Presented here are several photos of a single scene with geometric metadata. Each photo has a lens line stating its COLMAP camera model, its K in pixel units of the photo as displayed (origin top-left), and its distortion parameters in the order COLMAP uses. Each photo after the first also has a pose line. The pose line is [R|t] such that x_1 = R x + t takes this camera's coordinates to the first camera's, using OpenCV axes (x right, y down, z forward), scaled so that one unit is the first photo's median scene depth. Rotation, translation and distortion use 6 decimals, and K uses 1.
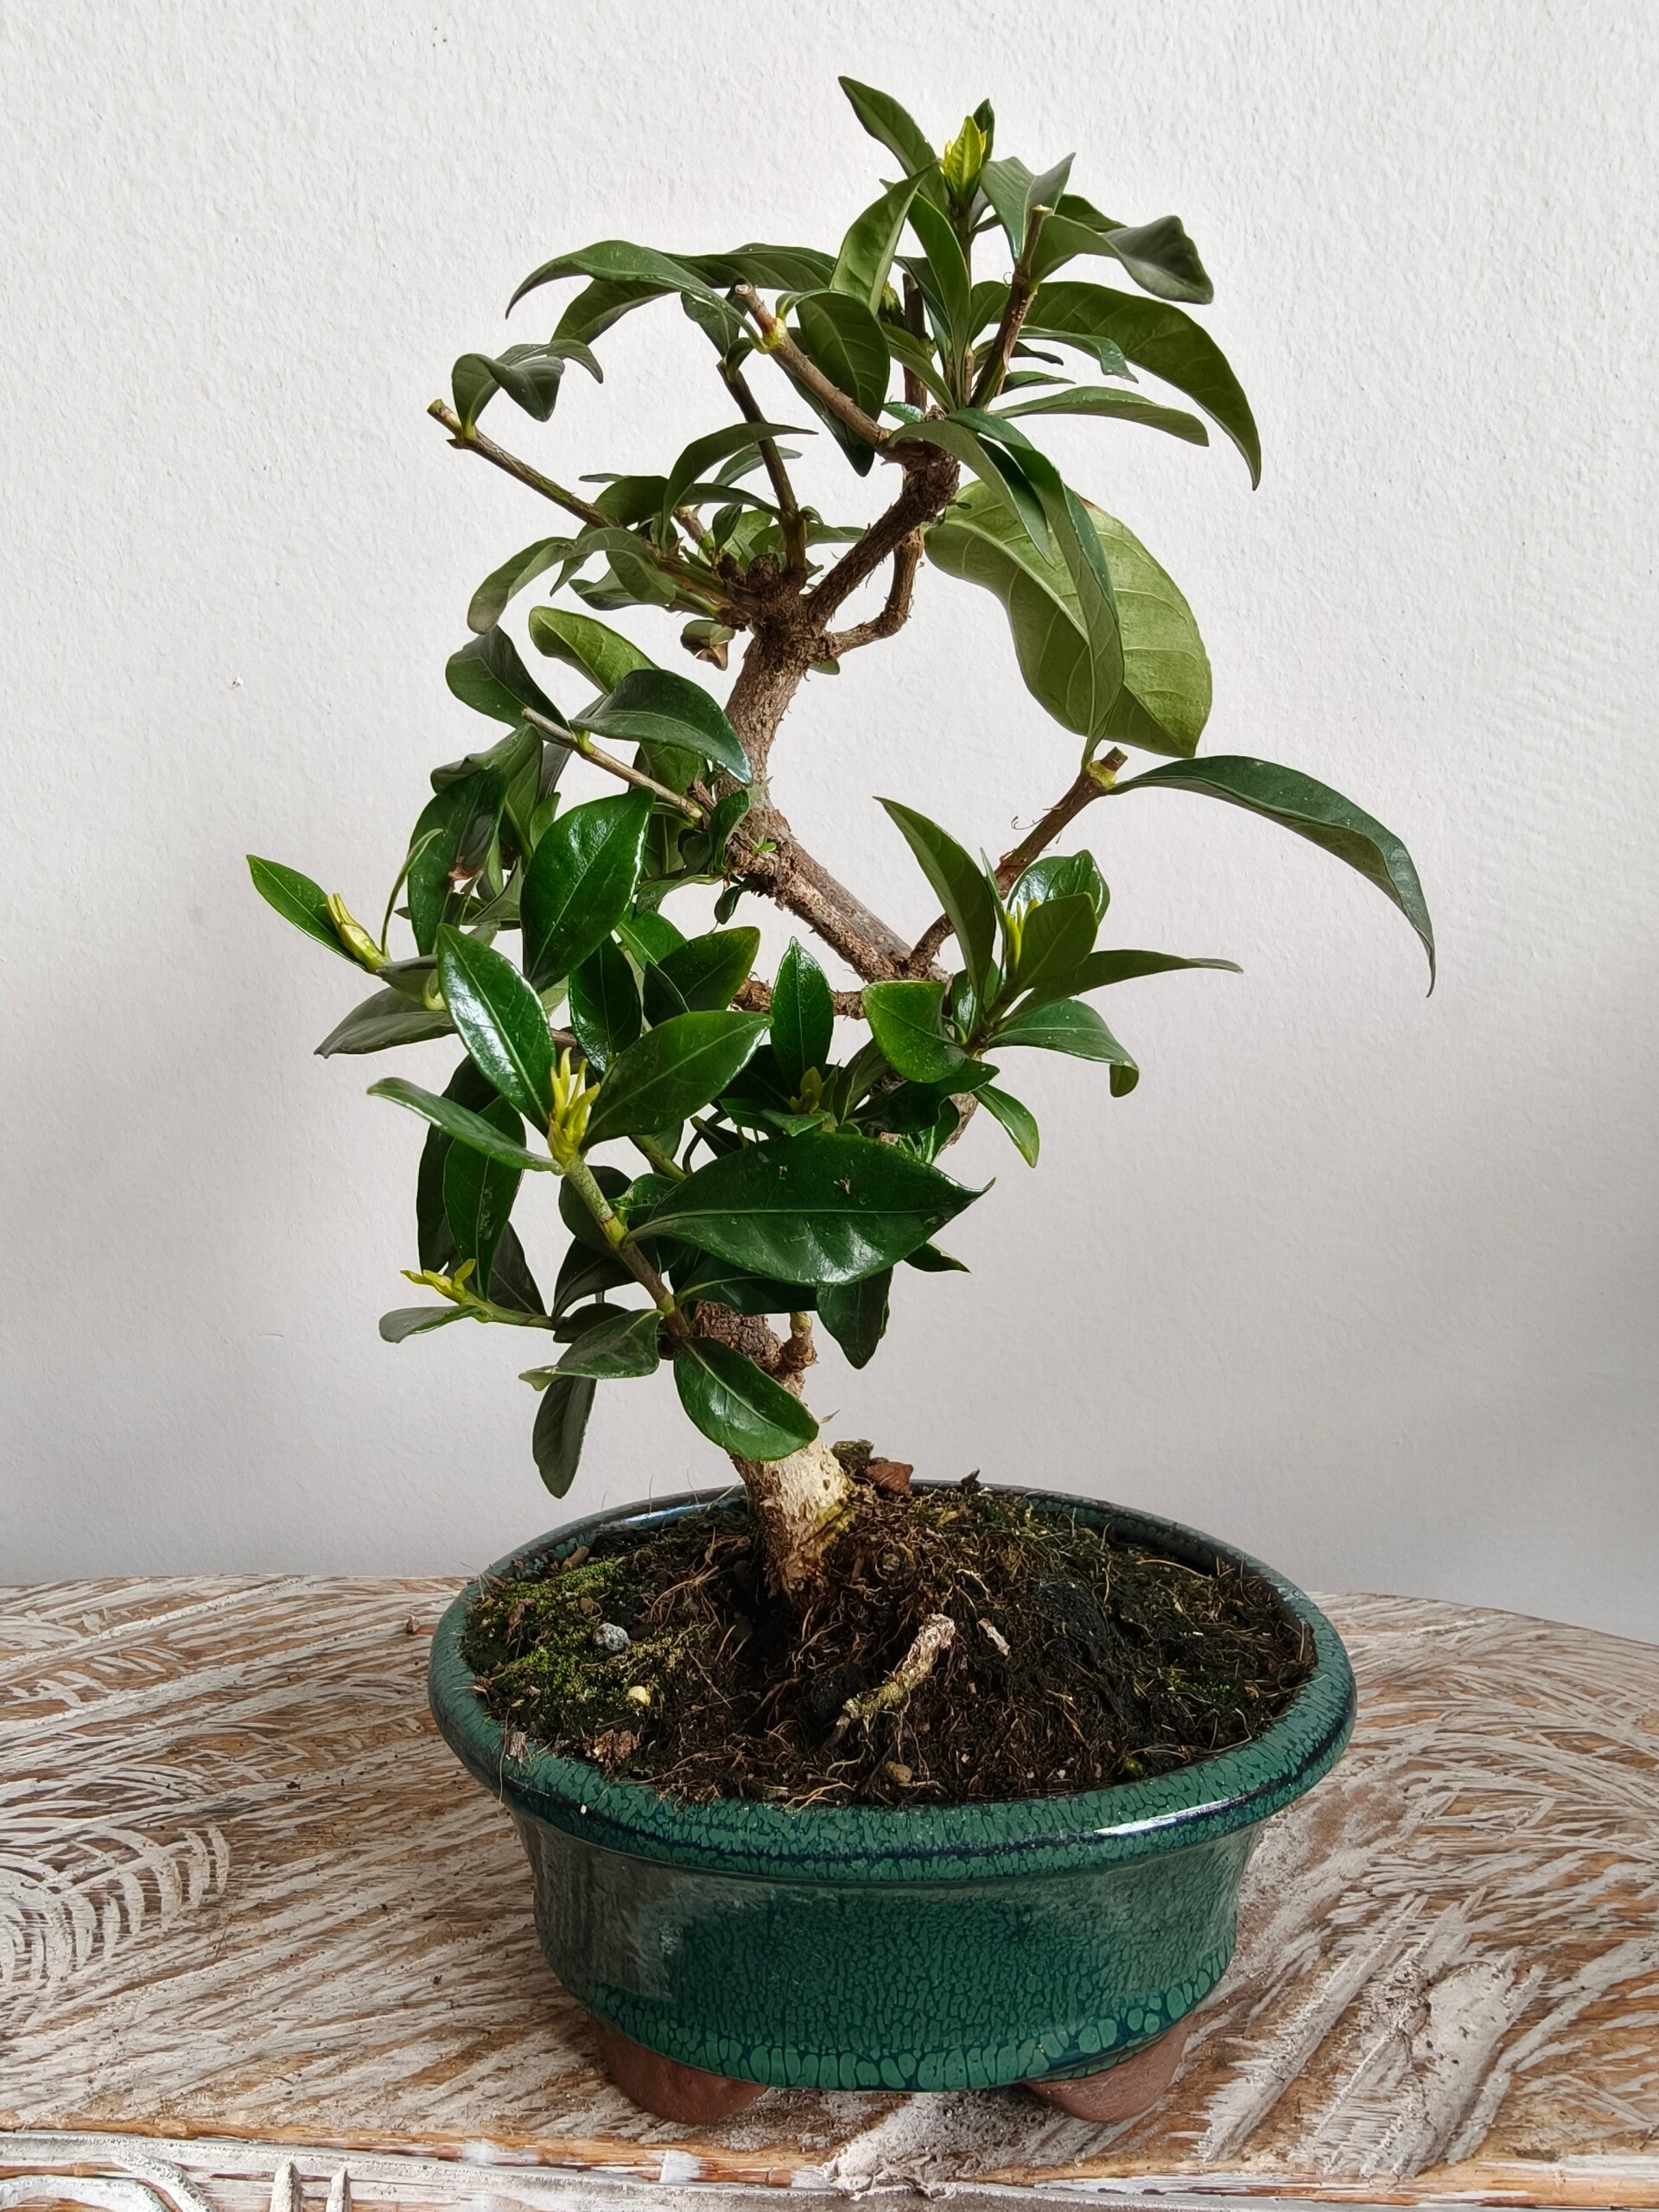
lens RADIAL K [[1587.9, 0, 729.4], [0, 1587.9, 1131.7], [0, 0, 1]] dist [0.001525, 0.002888]
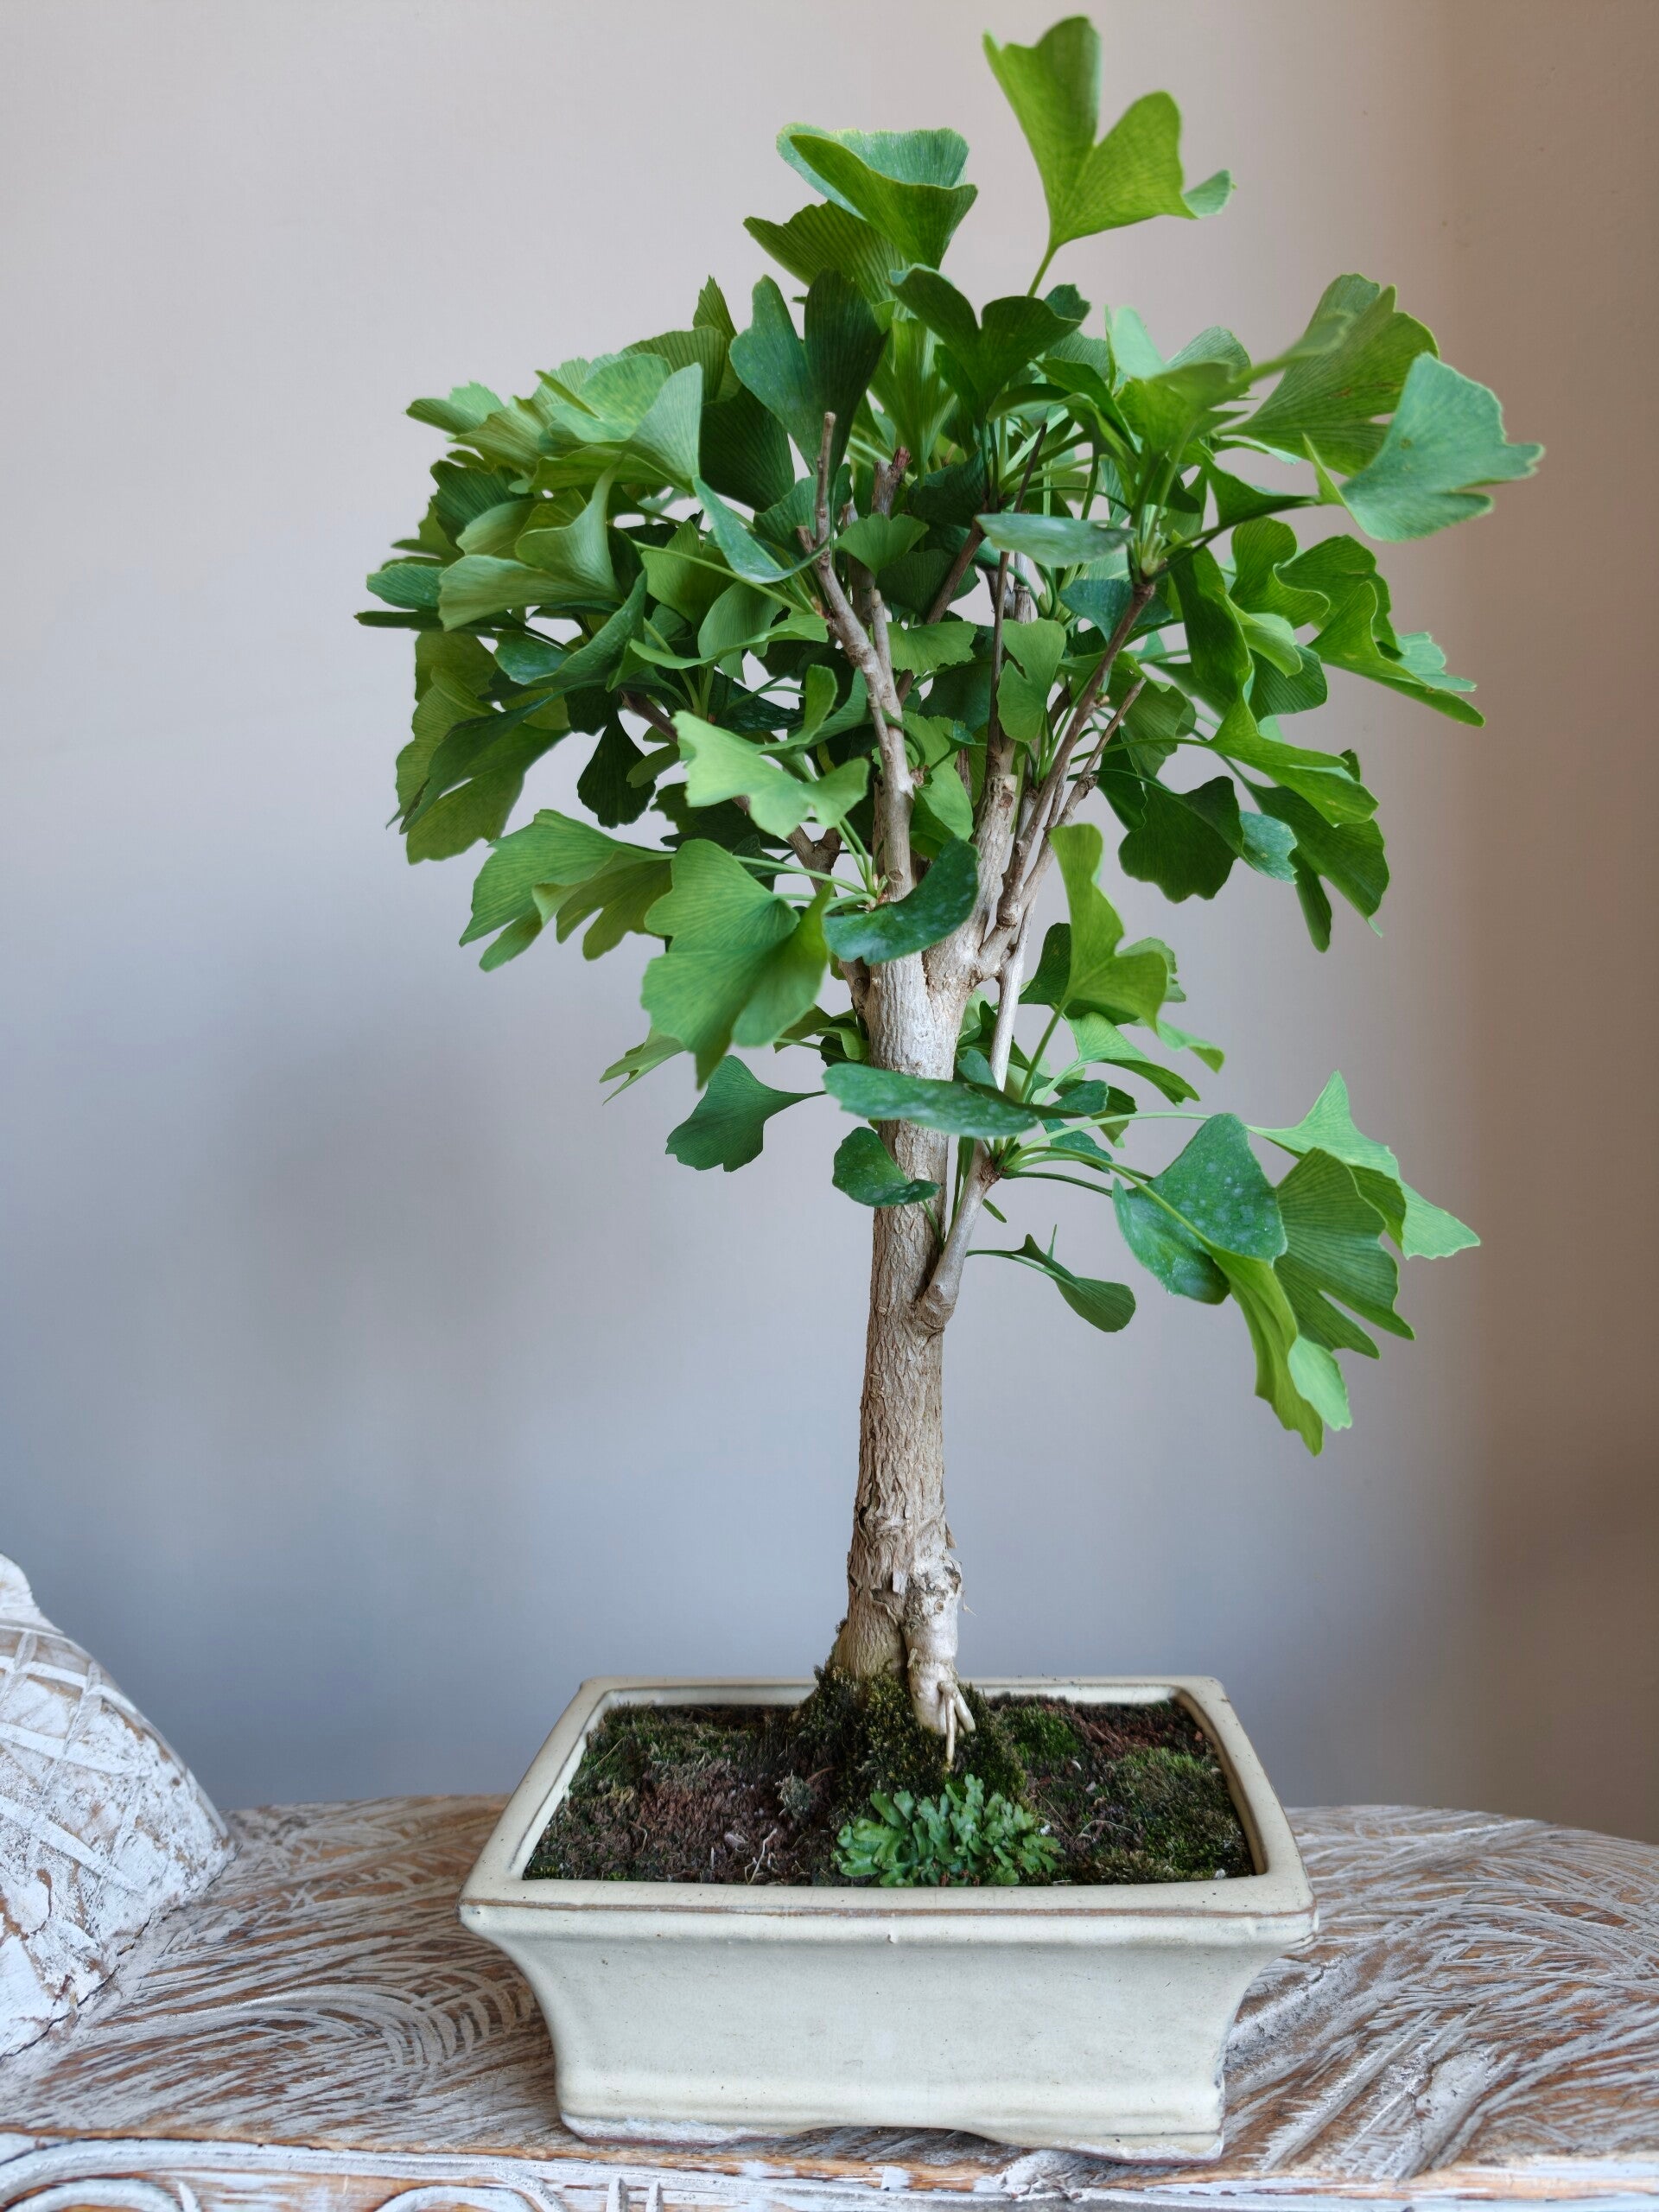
lens RADIAL K [[1610.6, 0, 842.1], [0, 1610.6, 1102.3], [0, 0, 1]] dist [-0.058036, 0.041131]
pose [[0.999745, -0.006578, -0.021612, -0.036556], [0.002187, 0.980359, -0.197210, -0.012380], [0.022484, 0.197112, 0.980123, -0.509685]]
